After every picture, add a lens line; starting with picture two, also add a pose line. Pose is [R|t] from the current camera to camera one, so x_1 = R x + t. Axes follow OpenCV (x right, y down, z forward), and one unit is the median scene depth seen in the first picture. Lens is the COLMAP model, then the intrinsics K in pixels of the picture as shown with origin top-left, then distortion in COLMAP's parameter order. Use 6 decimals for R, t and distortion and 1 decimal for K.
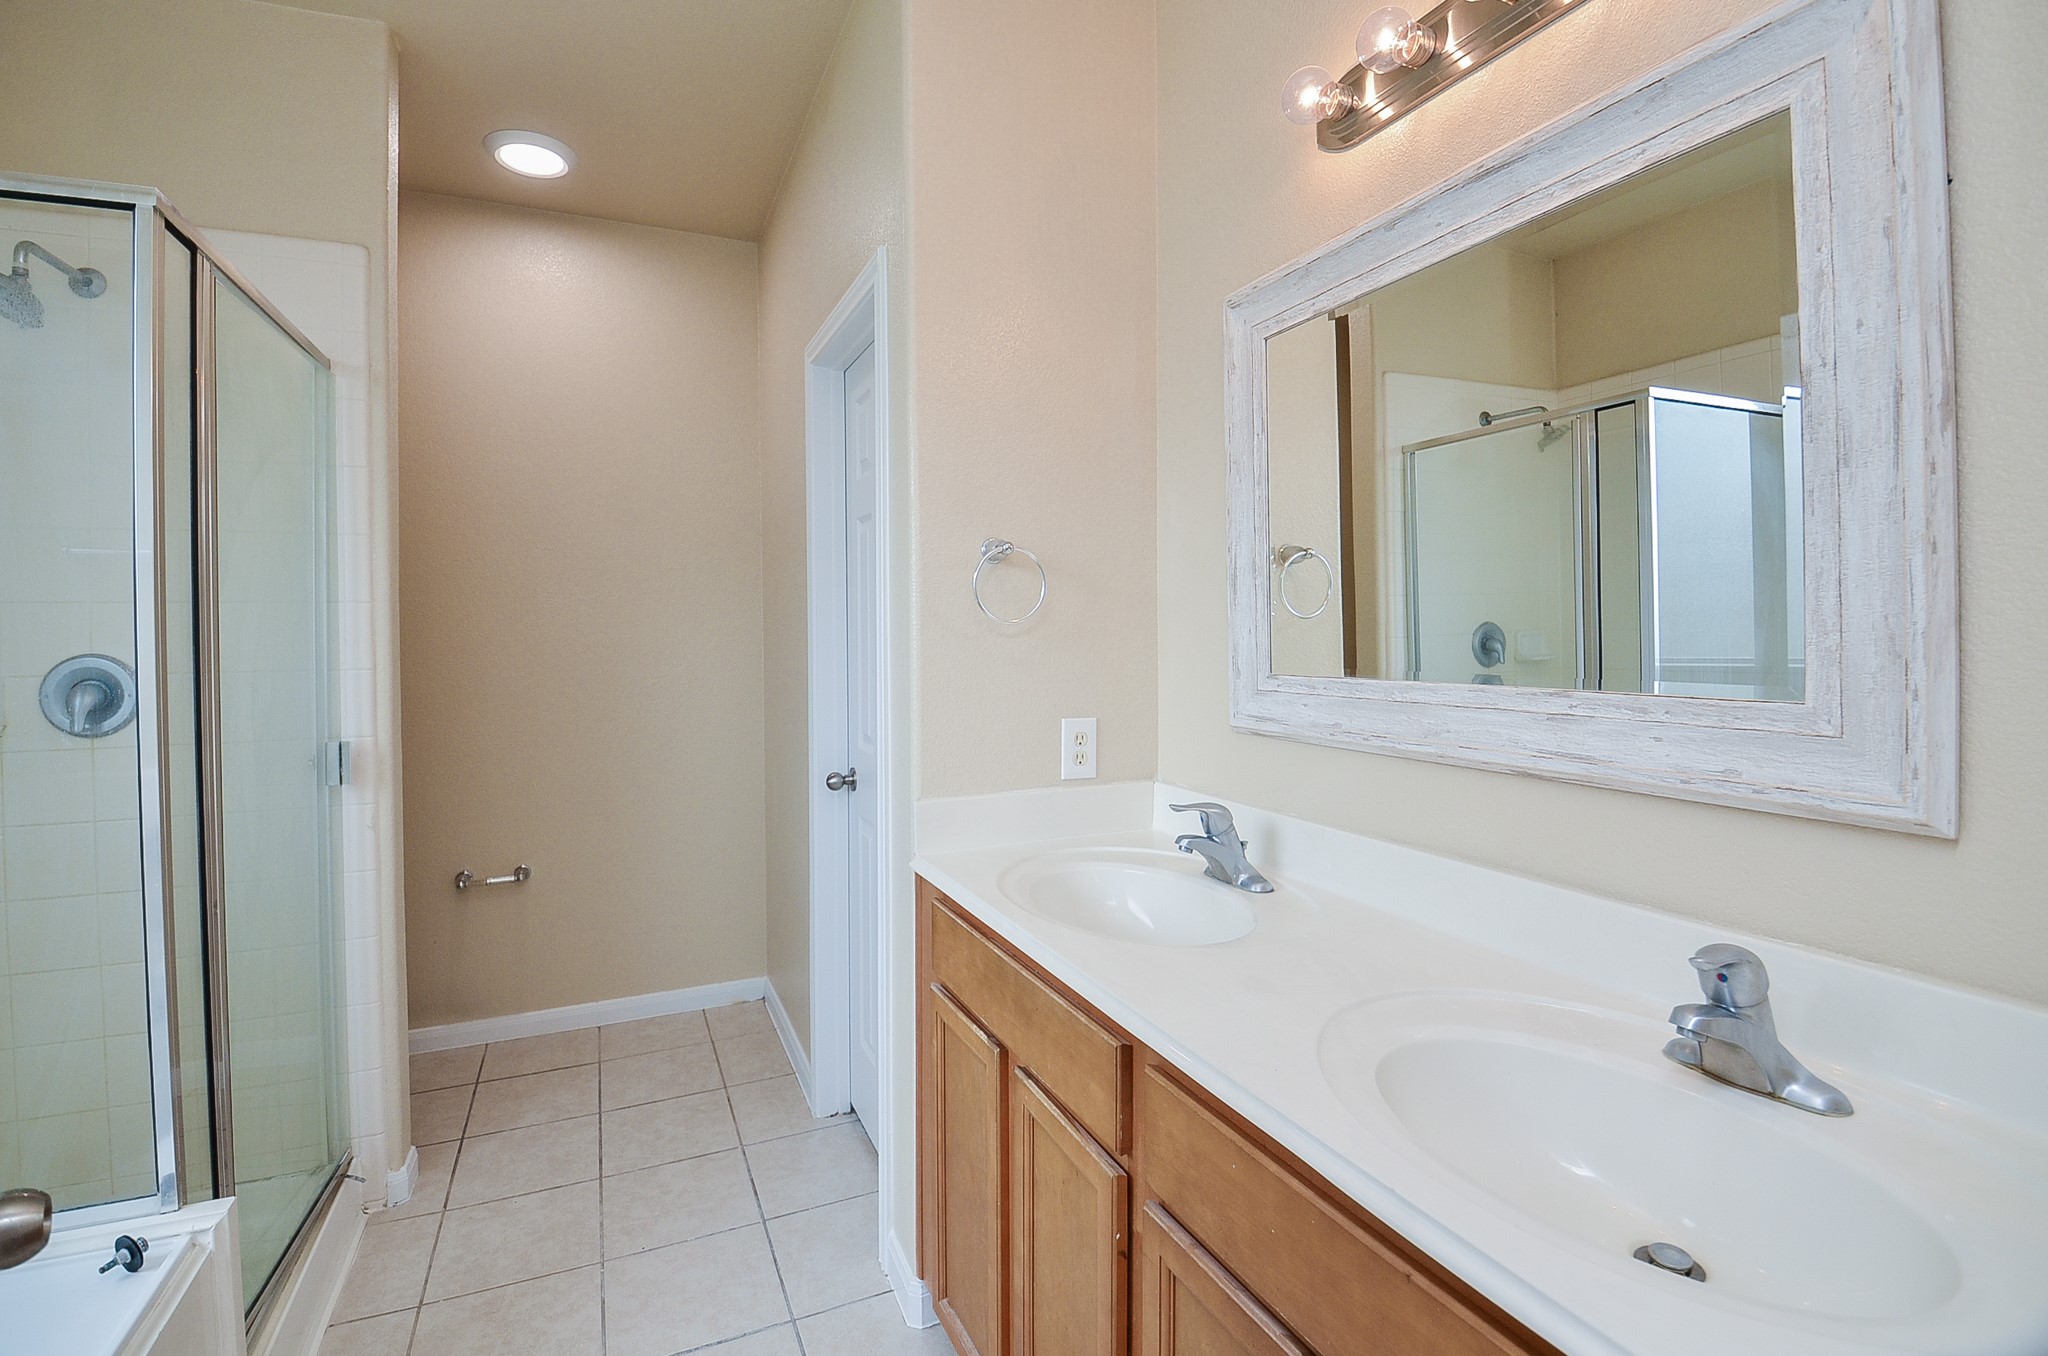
lens RADIAL K [[925.1, 0, 1034.2], [0, 925.1, 644.2], [0, 0, 1]] dist [-0.009635, -0.008561]
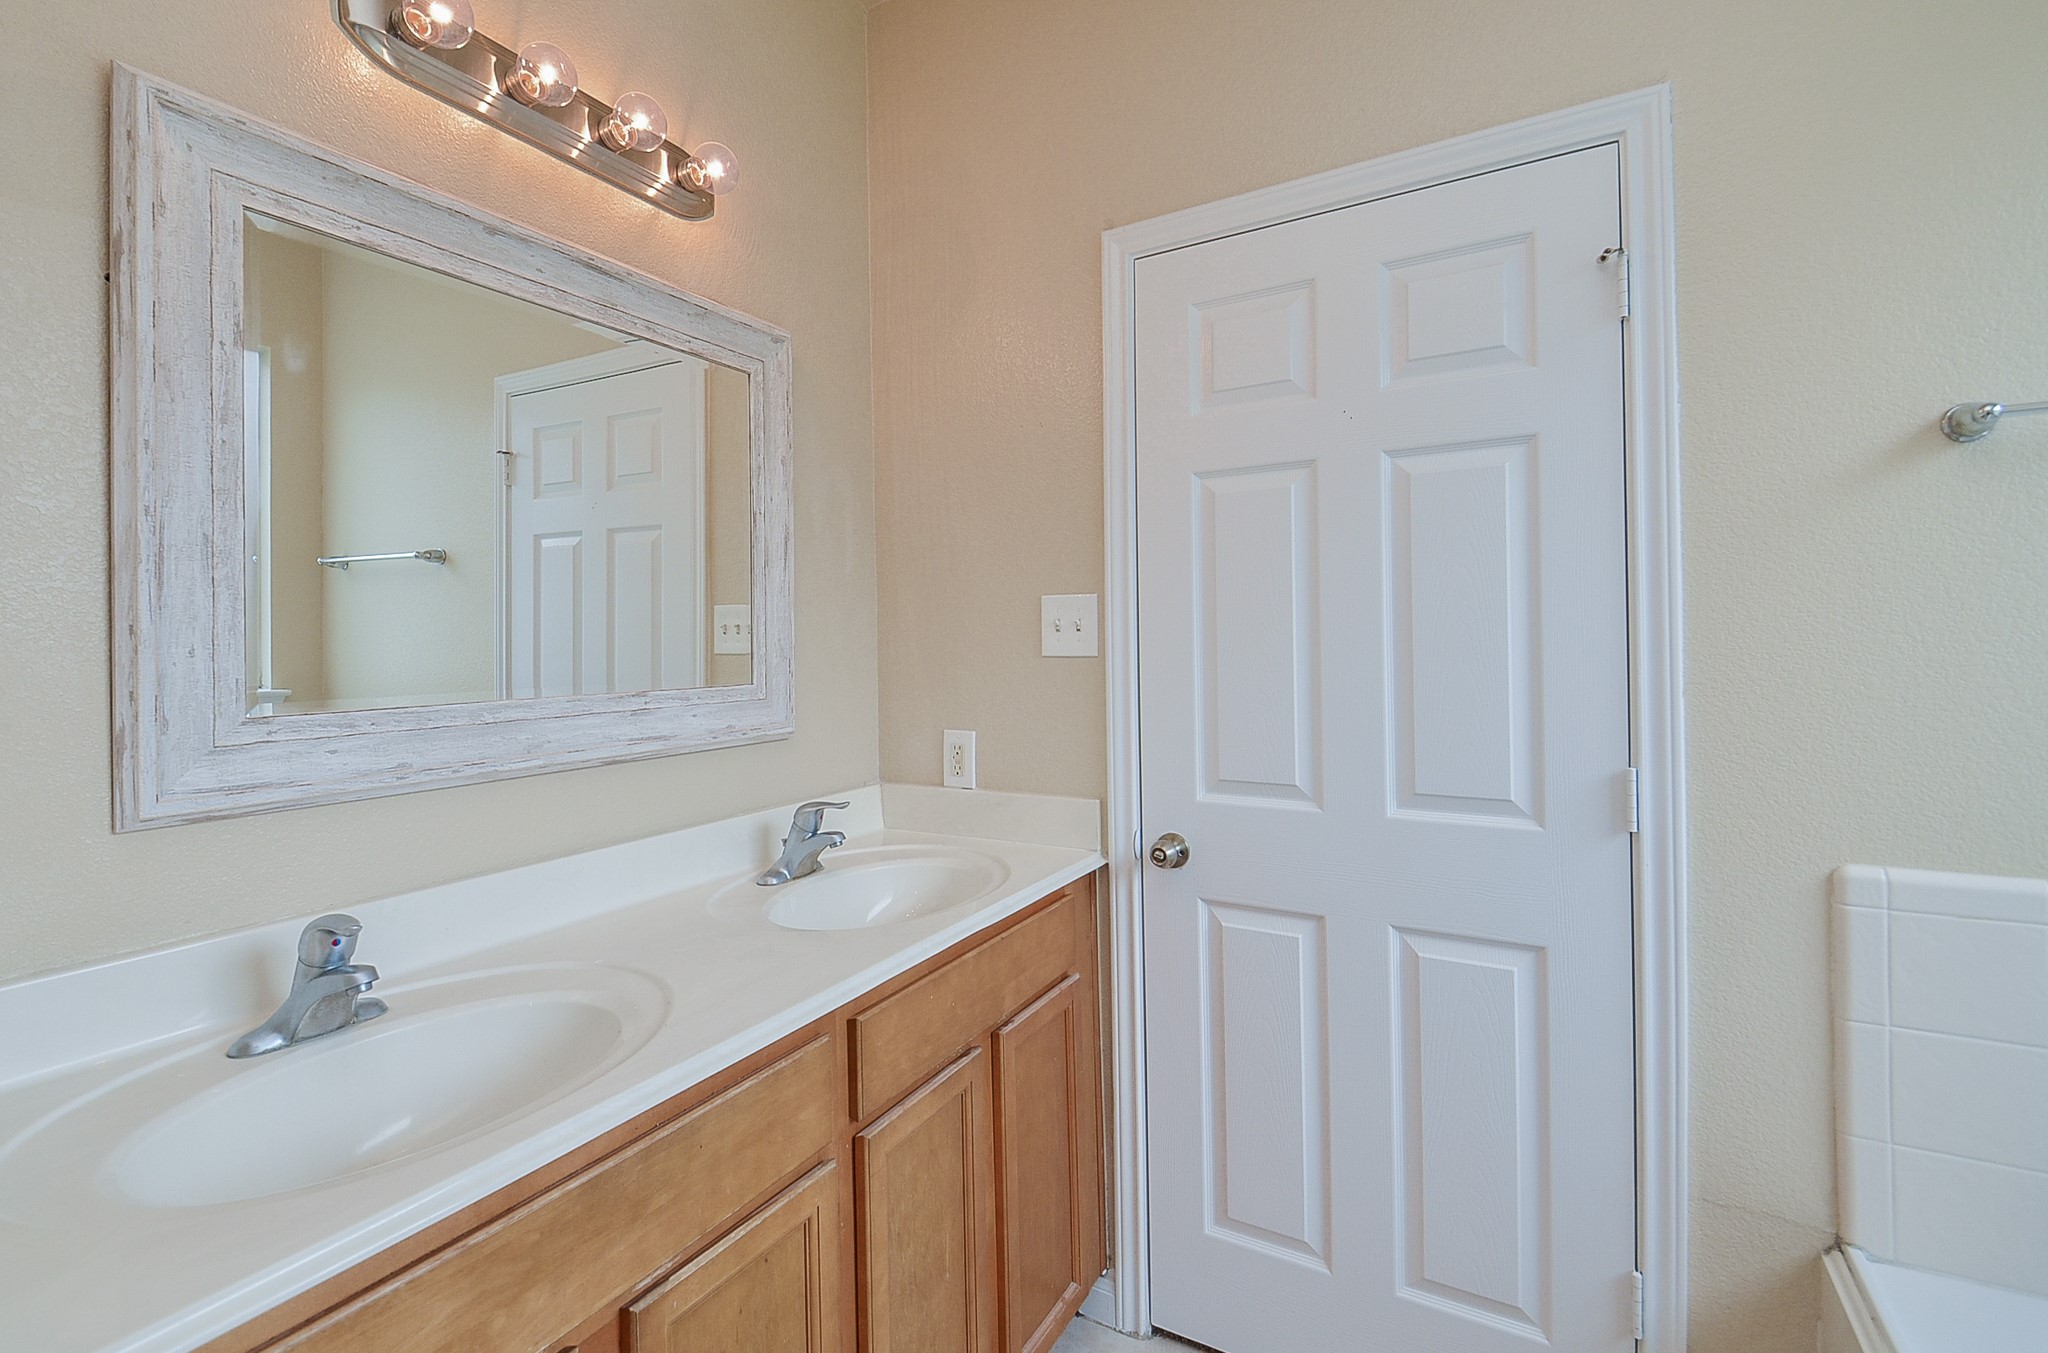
lens RADIAL K [[925.1, 0, 1001.1], [0, 925.1, 624.1], [0, 0, 1]] dist [-0.009635, -0.008561]
pose [[-0.577581, 0.019355, 0.816104, -0.748671], [0.018775, 0.999769, -0.010423, -0.022424], [-0.816118, 0.009302, -0.577811, 1.200910]]
